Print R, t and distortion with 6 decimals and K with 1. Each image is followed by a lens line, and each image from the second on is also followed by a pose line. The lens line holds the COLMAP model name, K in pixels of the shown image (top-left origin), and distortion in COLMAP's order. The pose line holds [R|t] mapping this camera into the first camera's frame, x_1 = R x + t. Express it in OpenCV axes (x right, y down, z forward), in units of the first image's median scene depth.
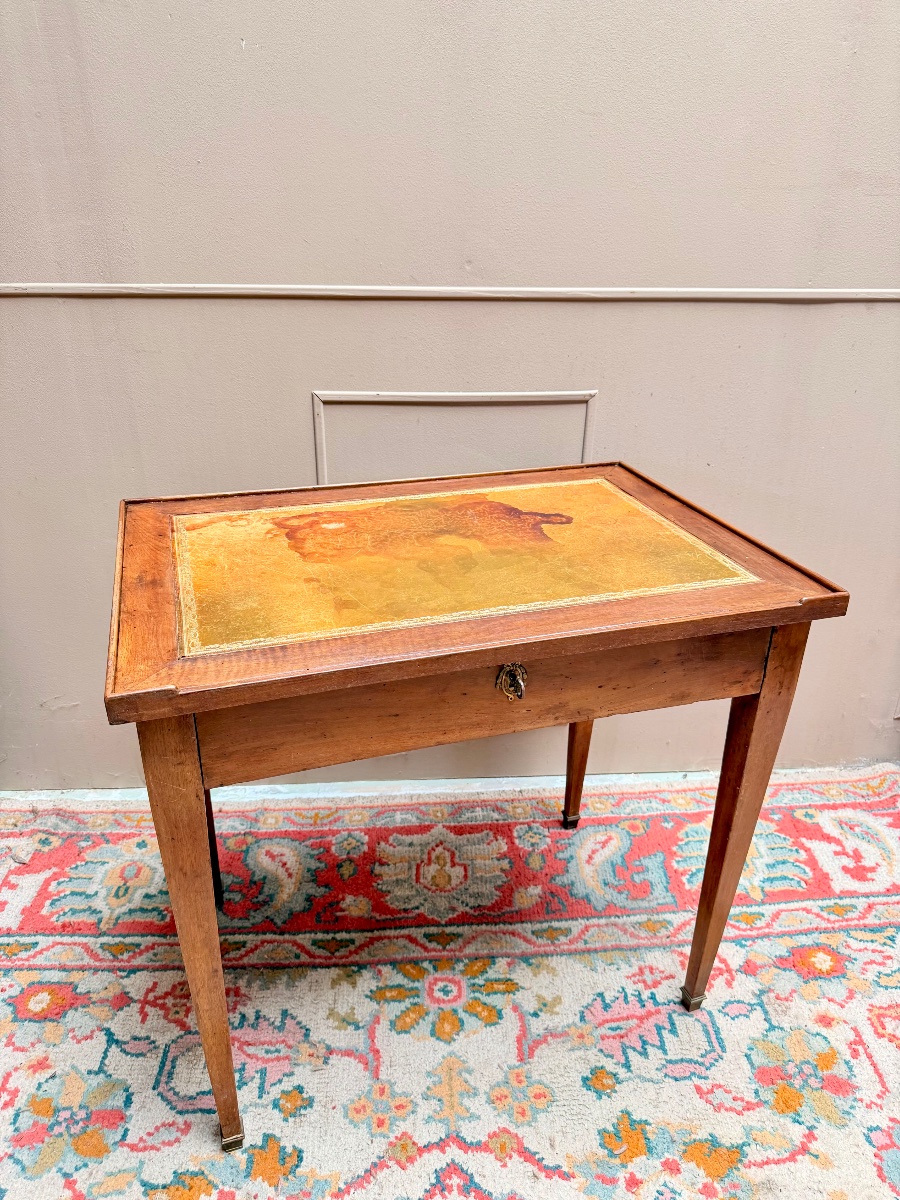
lens RADIAL K [[848.9, 0, 449.6], [0, 848.9, 600.0], [0, 0, 1]] dist [-0.004296, -0.004389]
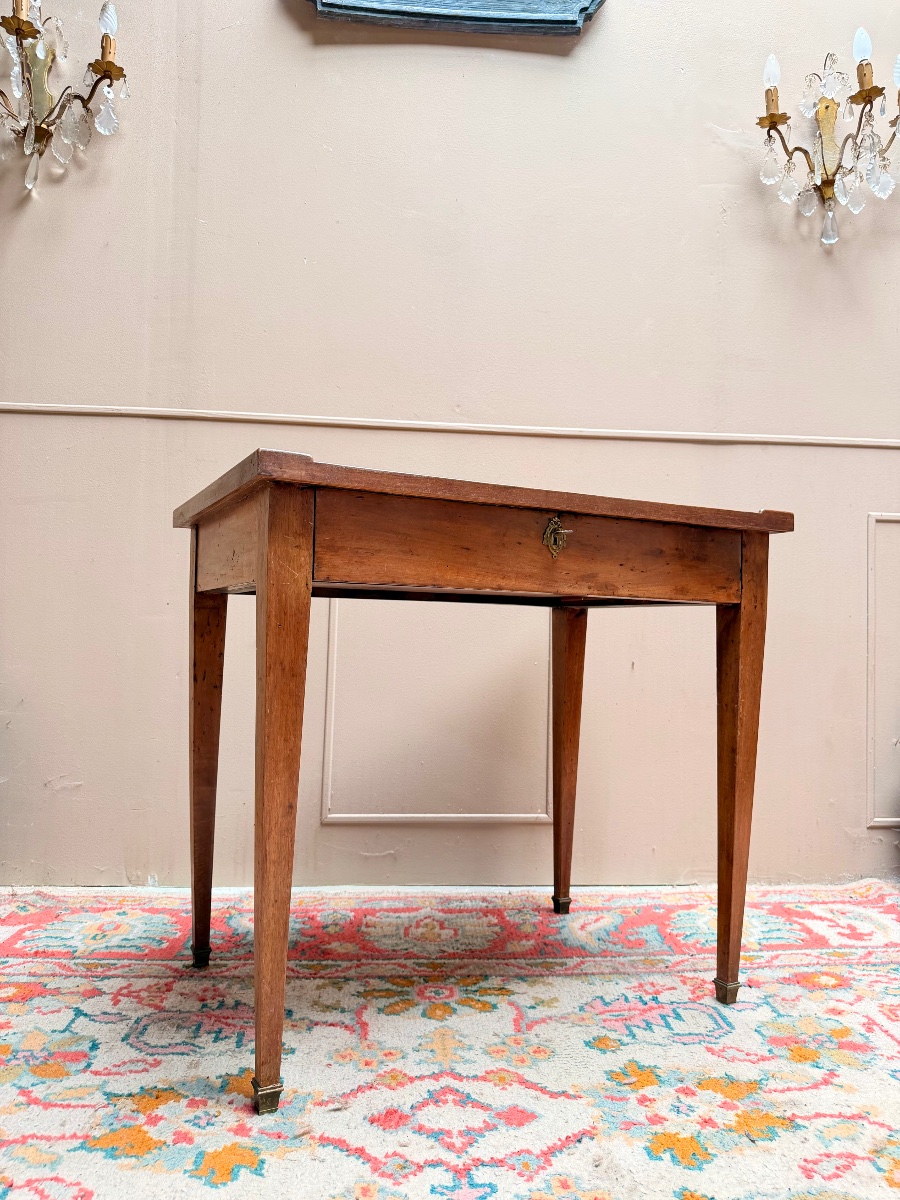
lens RADIAL K [[849.5, 0, 447.2], [0, 849.5, 603.6], [0, 0, 1]] dist [-0.048293, 0.030351]
pose [[0.999693, 0.013181, 0.021003, -0.018394], [-0.002182, 0.890482, -0.455013, 0.499862], [-0.024700, 0.454827, 0.890237, -0.034582]]
